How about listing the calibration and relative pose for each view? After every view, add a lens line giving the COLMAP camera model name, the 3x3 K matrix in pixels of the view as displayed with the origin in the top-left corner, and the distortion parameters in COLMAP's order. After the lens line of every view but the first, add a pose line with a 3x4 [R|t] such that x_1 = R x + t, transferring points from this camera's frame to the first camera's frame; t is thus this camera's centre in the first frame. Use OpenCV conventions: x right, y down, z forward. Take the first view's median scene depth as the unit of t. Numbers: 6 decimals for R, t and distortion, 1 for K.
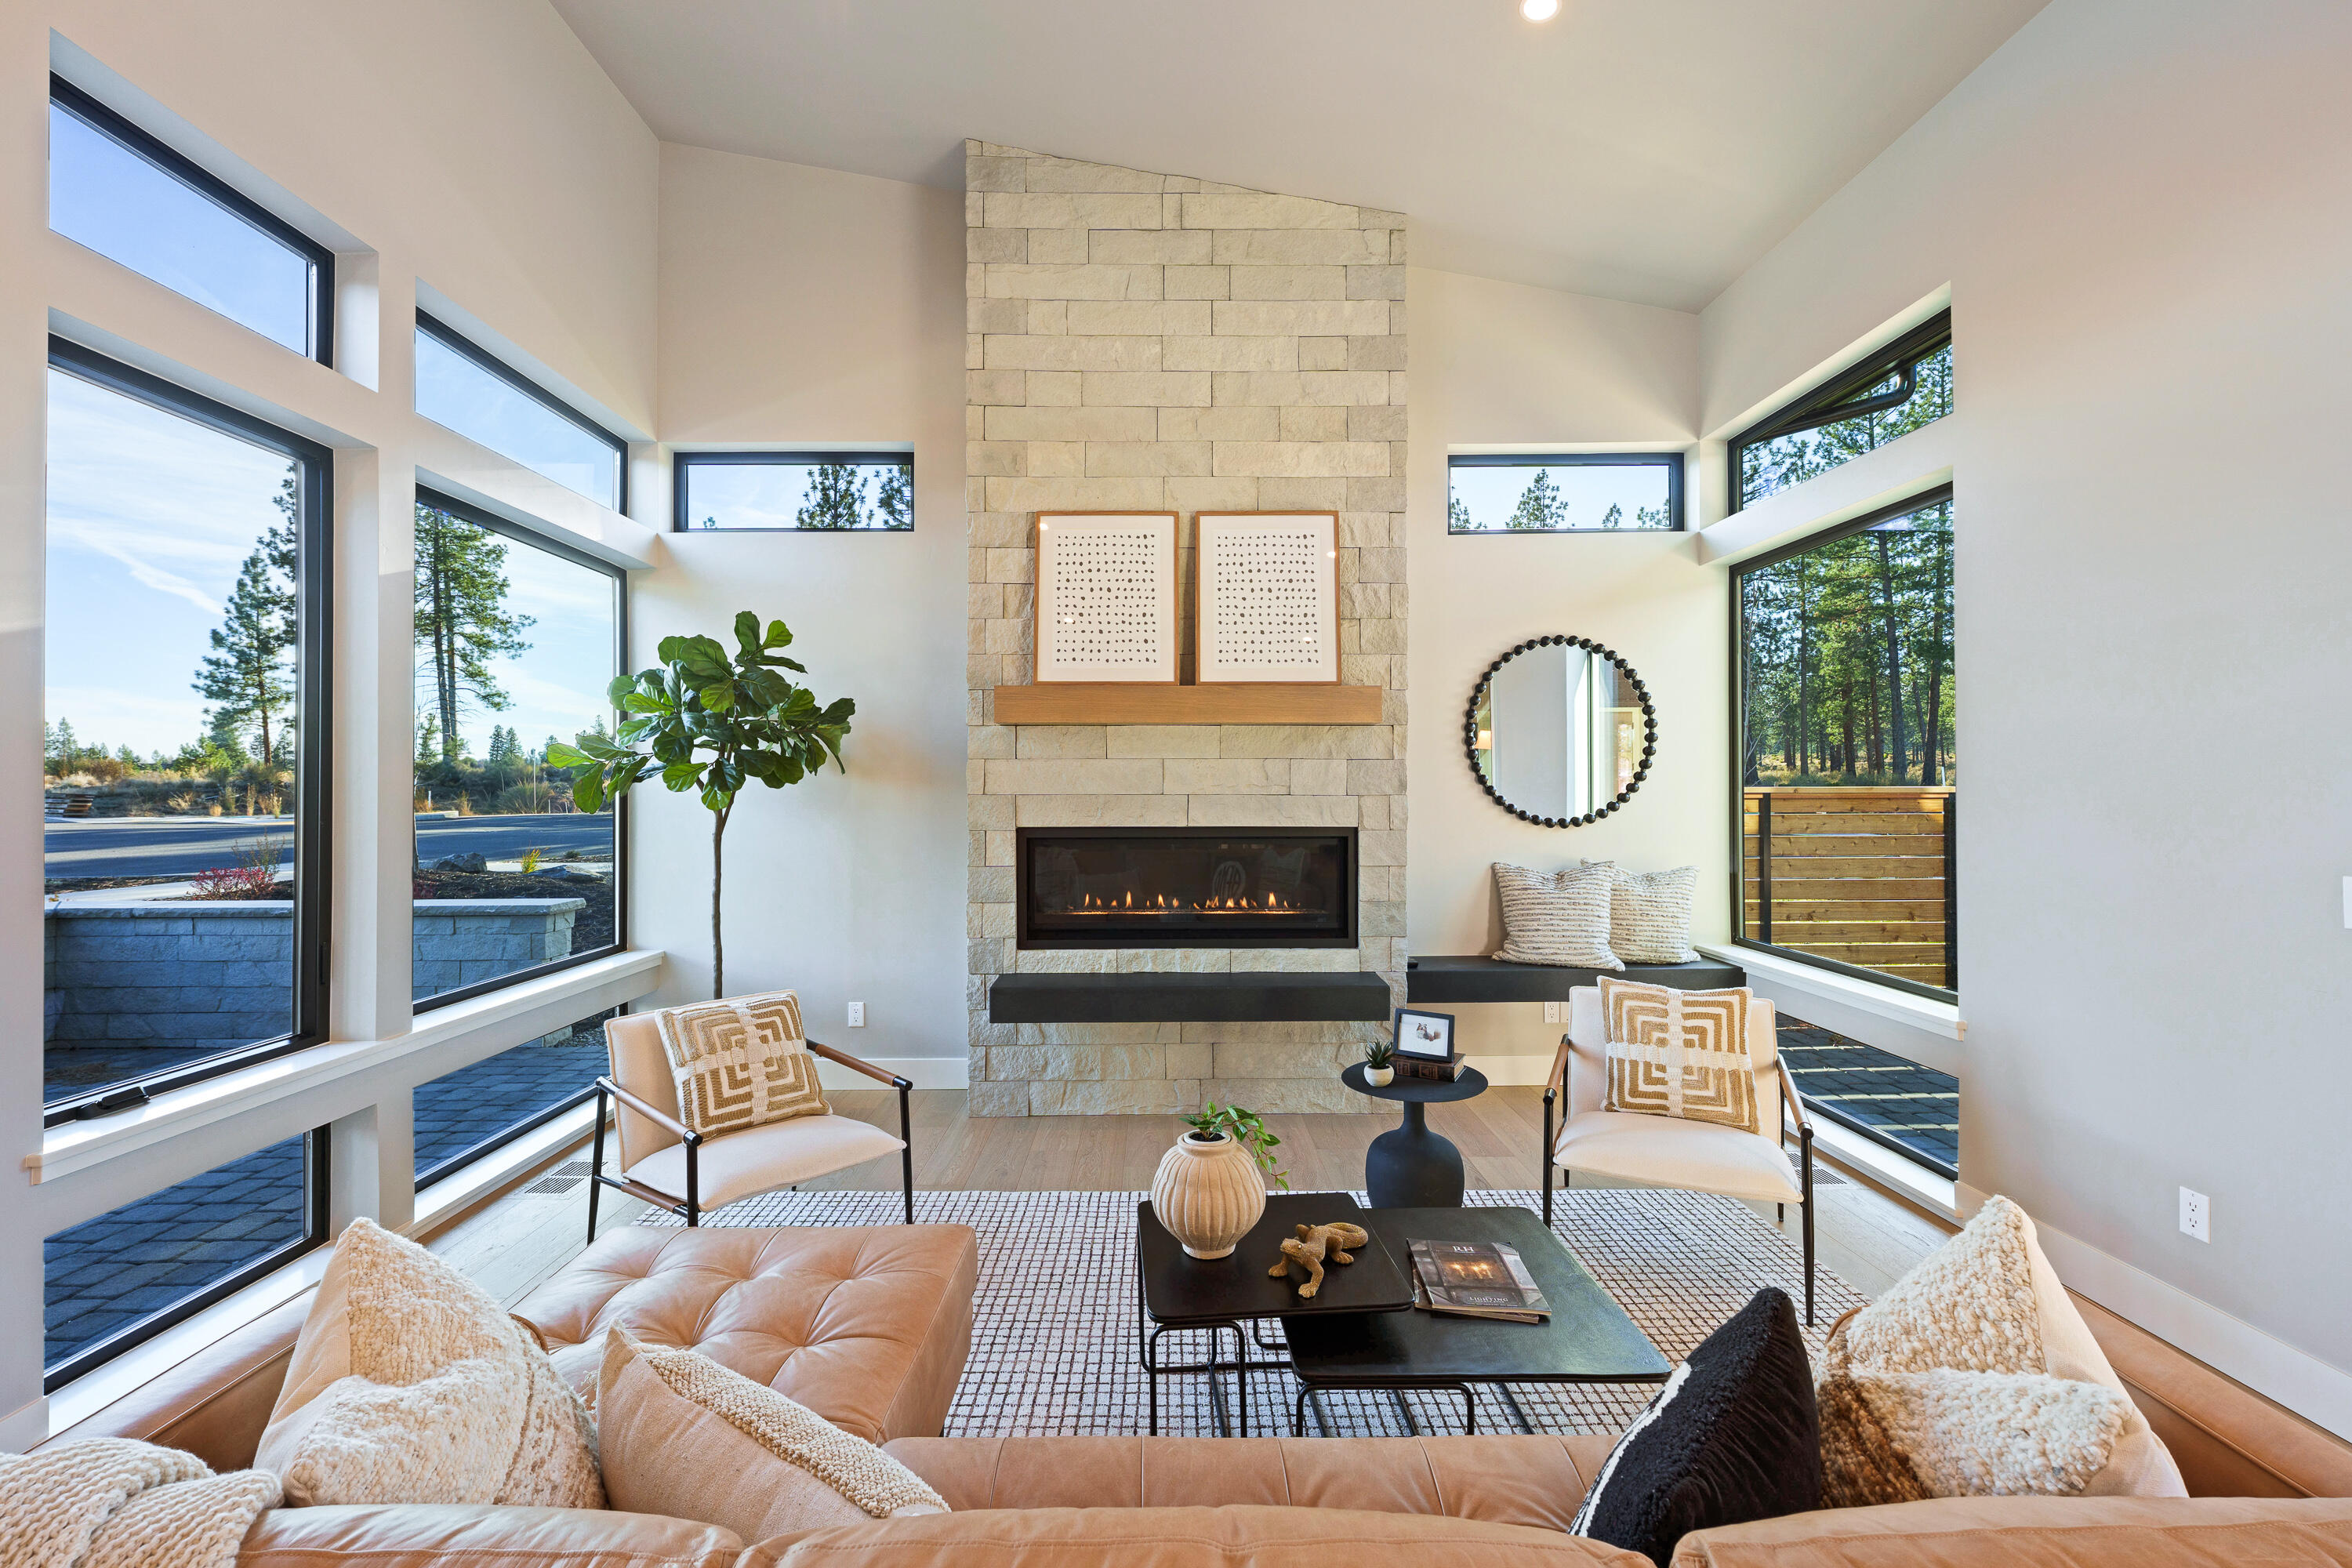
lens RADIAL K [[995.4, 0, 1175.7], [0, 995.4, 785.2], [0, 0, 1]] dist [-0.000481, -0.000321]
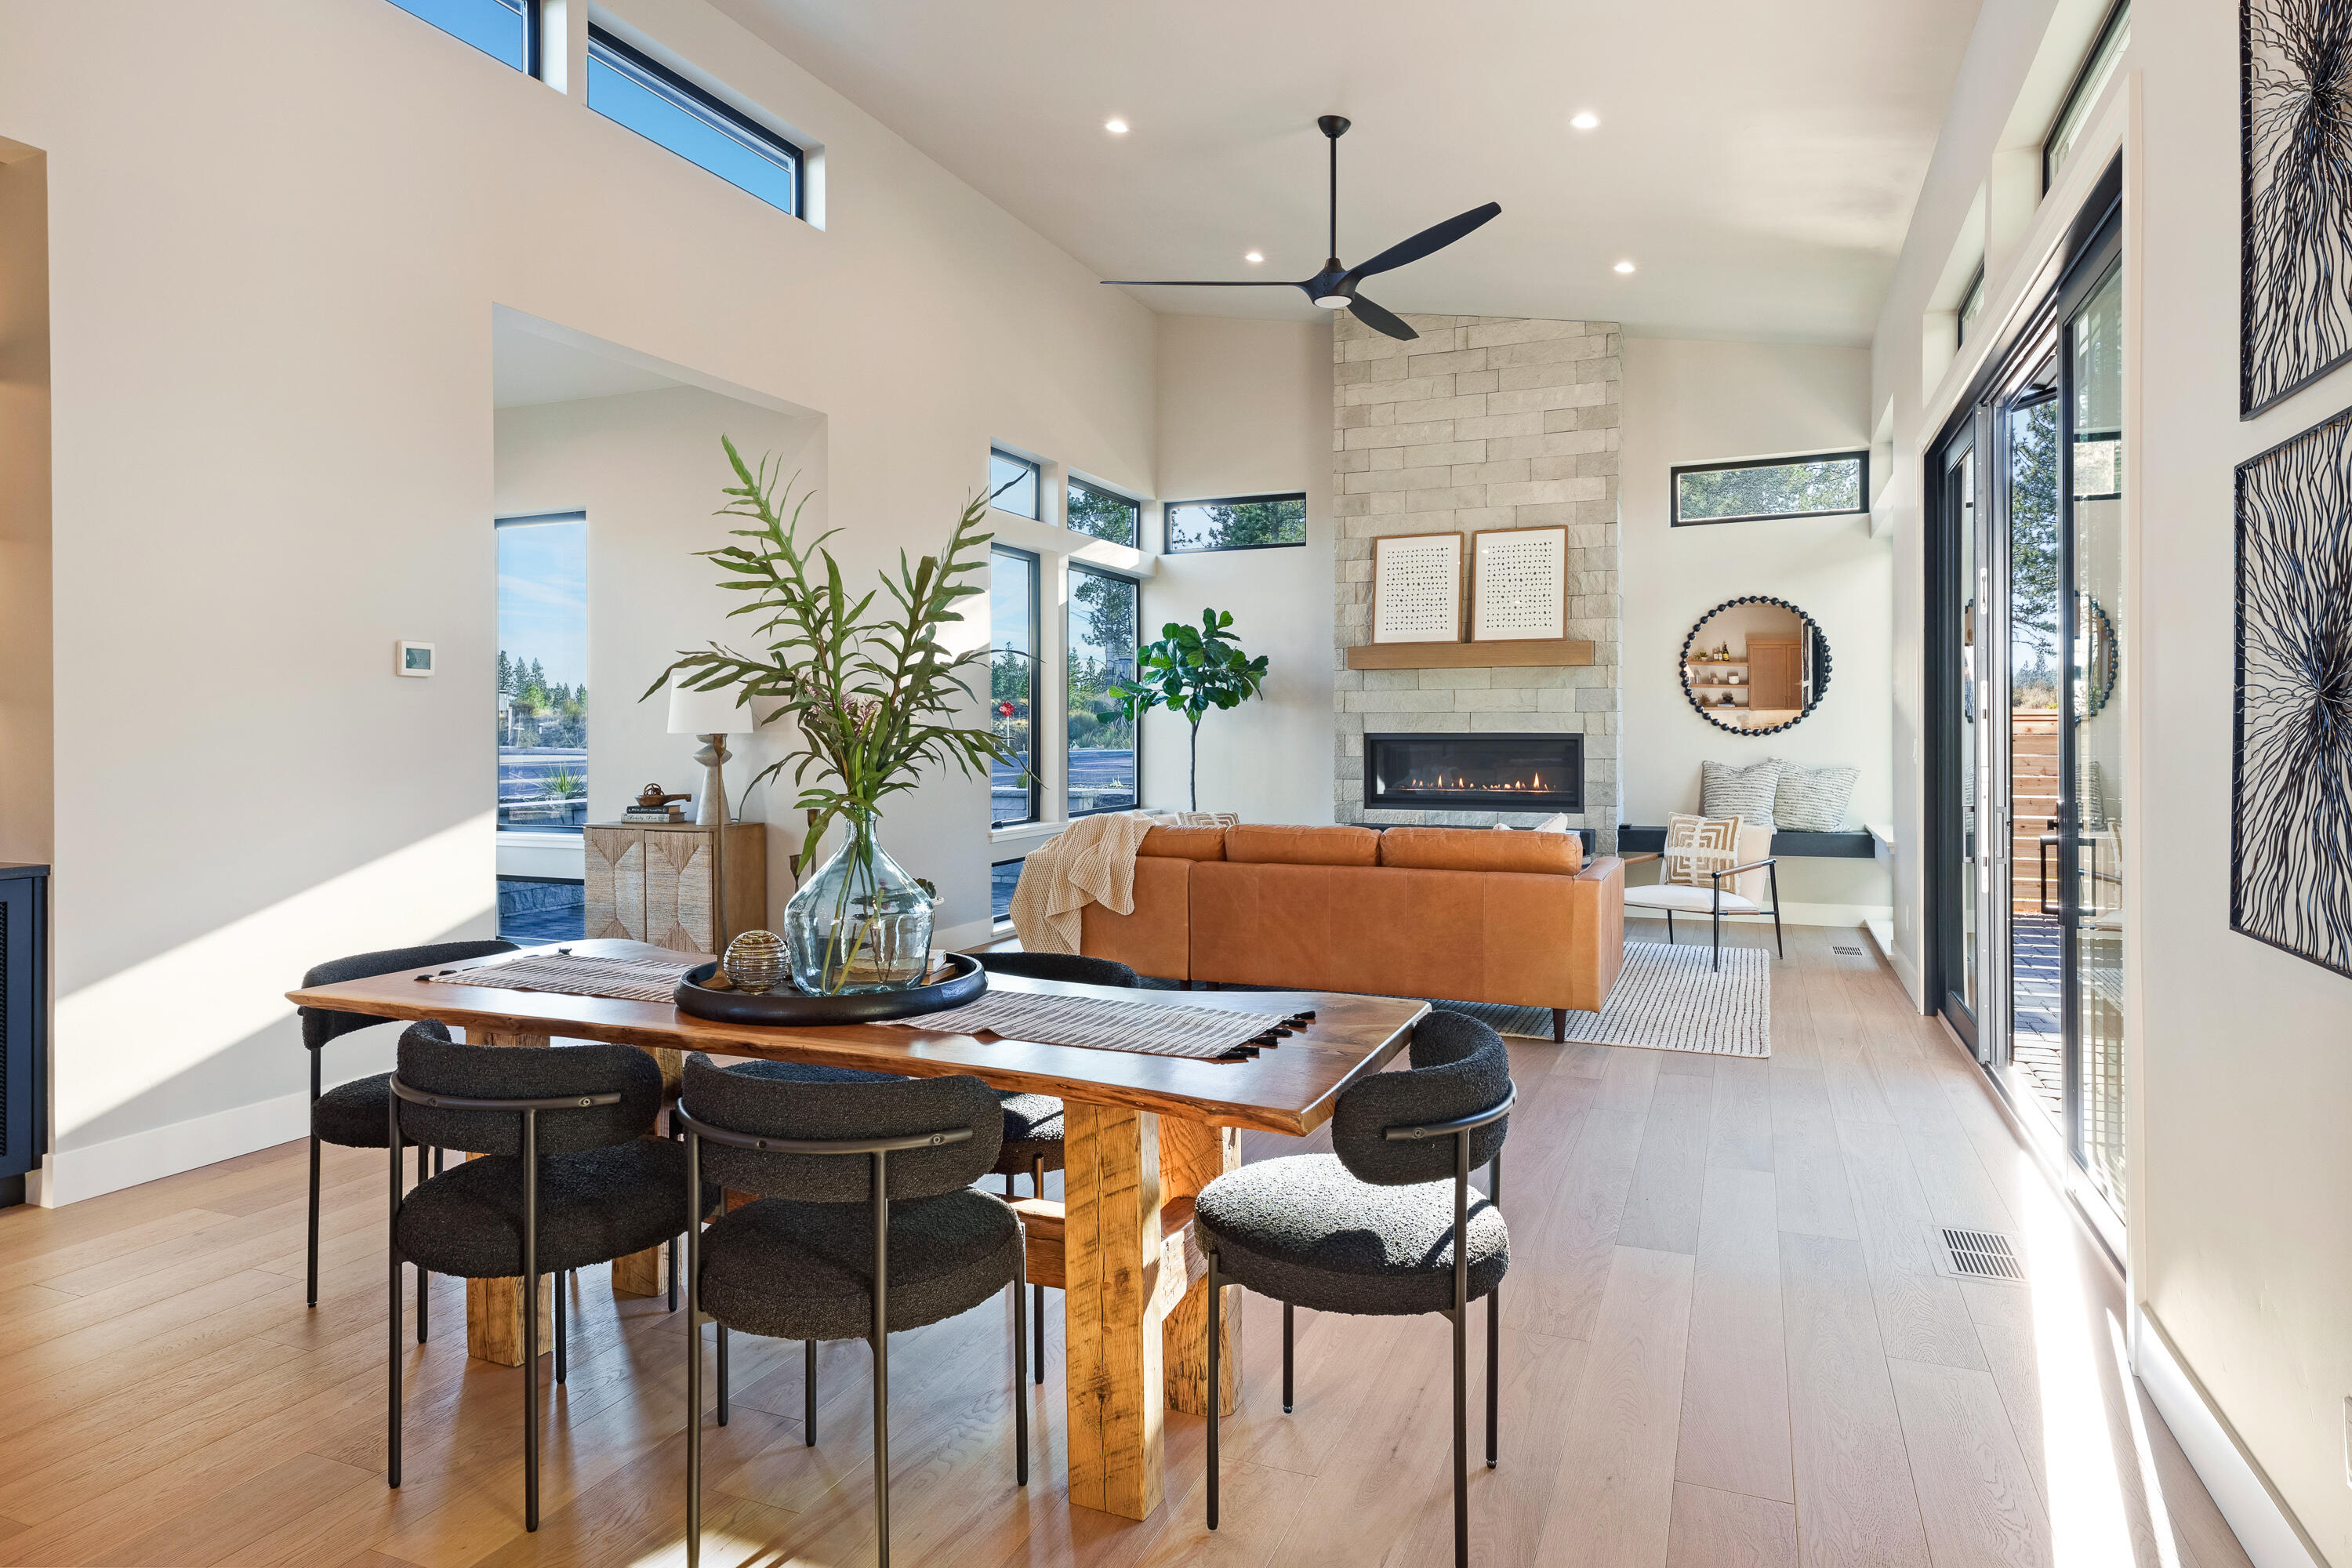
lens RADIAL K [[1472.3, 0, 1186.8], [0, 1472.3, 779.1], [0, 0, 1]] dist [0.001330, 0.000182]
pose [[0.925064, 0.011512, -0.379636, 0.483835], [0.001614, 0.999412, 0.034238, 0.034805], [0.379807, -0.032285, 0.924502, -1.322698]]
